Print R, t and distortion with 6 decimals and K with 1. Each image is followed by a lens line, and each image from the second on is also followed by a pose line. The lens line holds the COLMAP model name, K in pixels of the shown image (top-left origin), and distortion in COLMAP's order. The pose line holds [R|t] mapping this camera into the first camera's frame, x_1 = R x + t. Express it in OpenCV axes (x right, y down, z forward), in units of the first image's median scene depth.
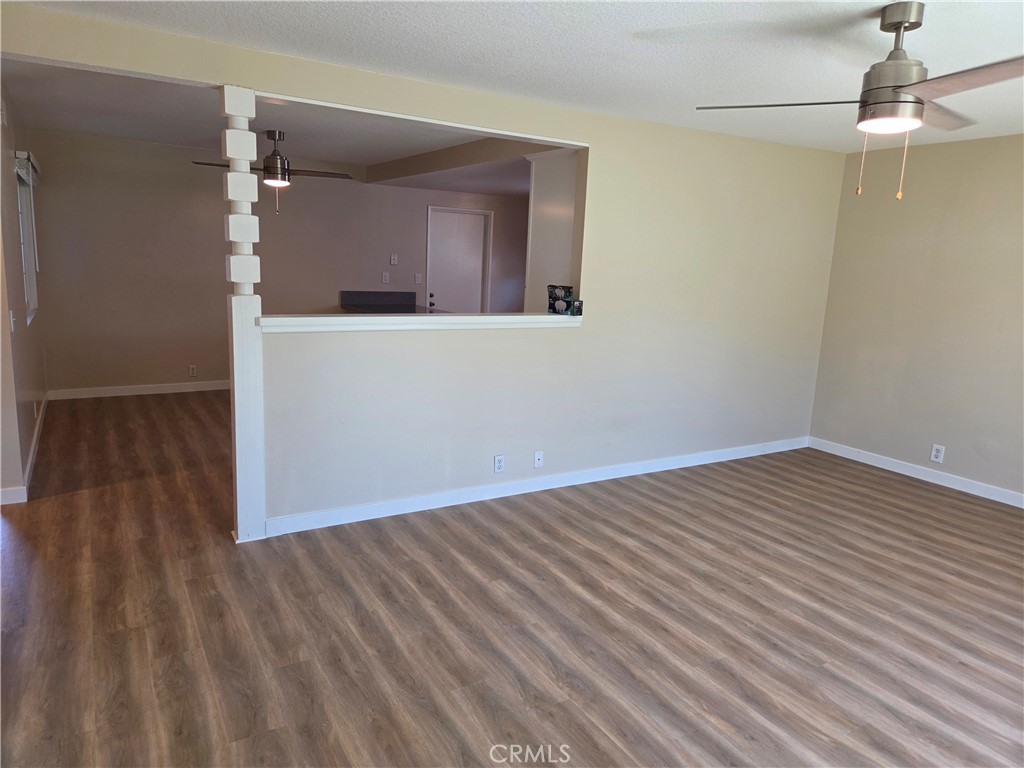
lens RADIAL K [[689.8, 0, 508.6], [0, 689.8, 374.5], [0, 0, 1]] dist [0.086254, -0.082307]
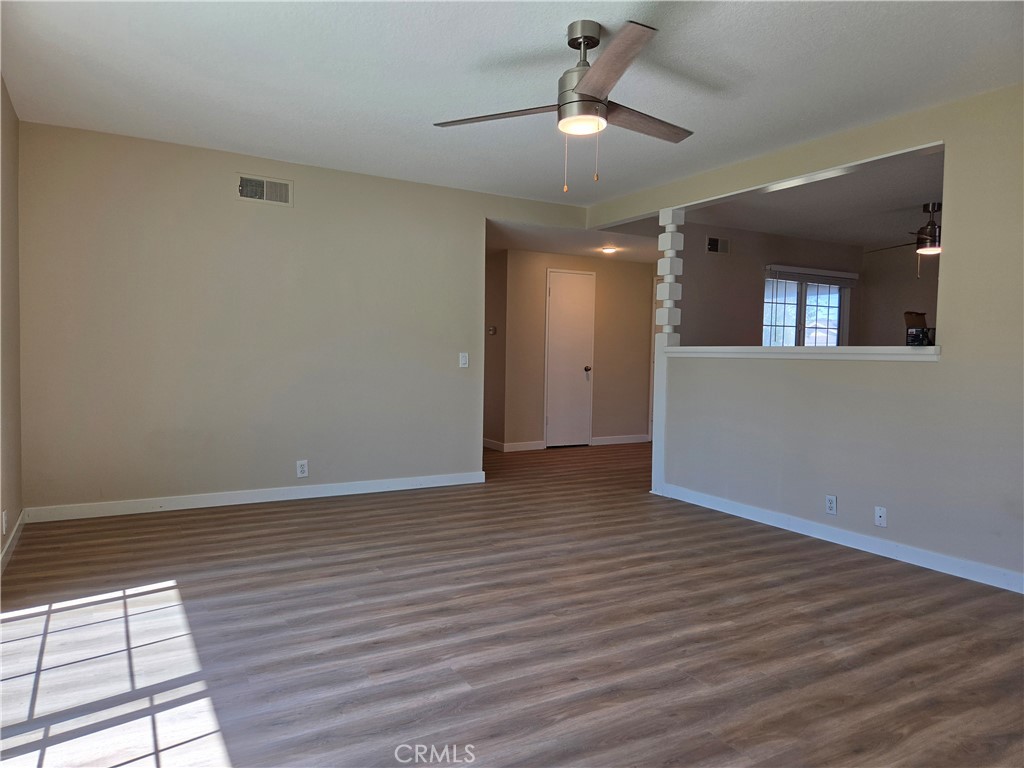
lens RADIAL K [[689.8, 0, 508.6], [0, 689.8, 374.5], [0, 0, 1]] dist [0.086254, -0.082307]
pose [[-0.015754, -0.008125, -0.999843, 1.180854], [-0.186468, 0.982448, -0.005045, 0.052925], [0.982335, 0.186359, -0.016992, 0.685513]]
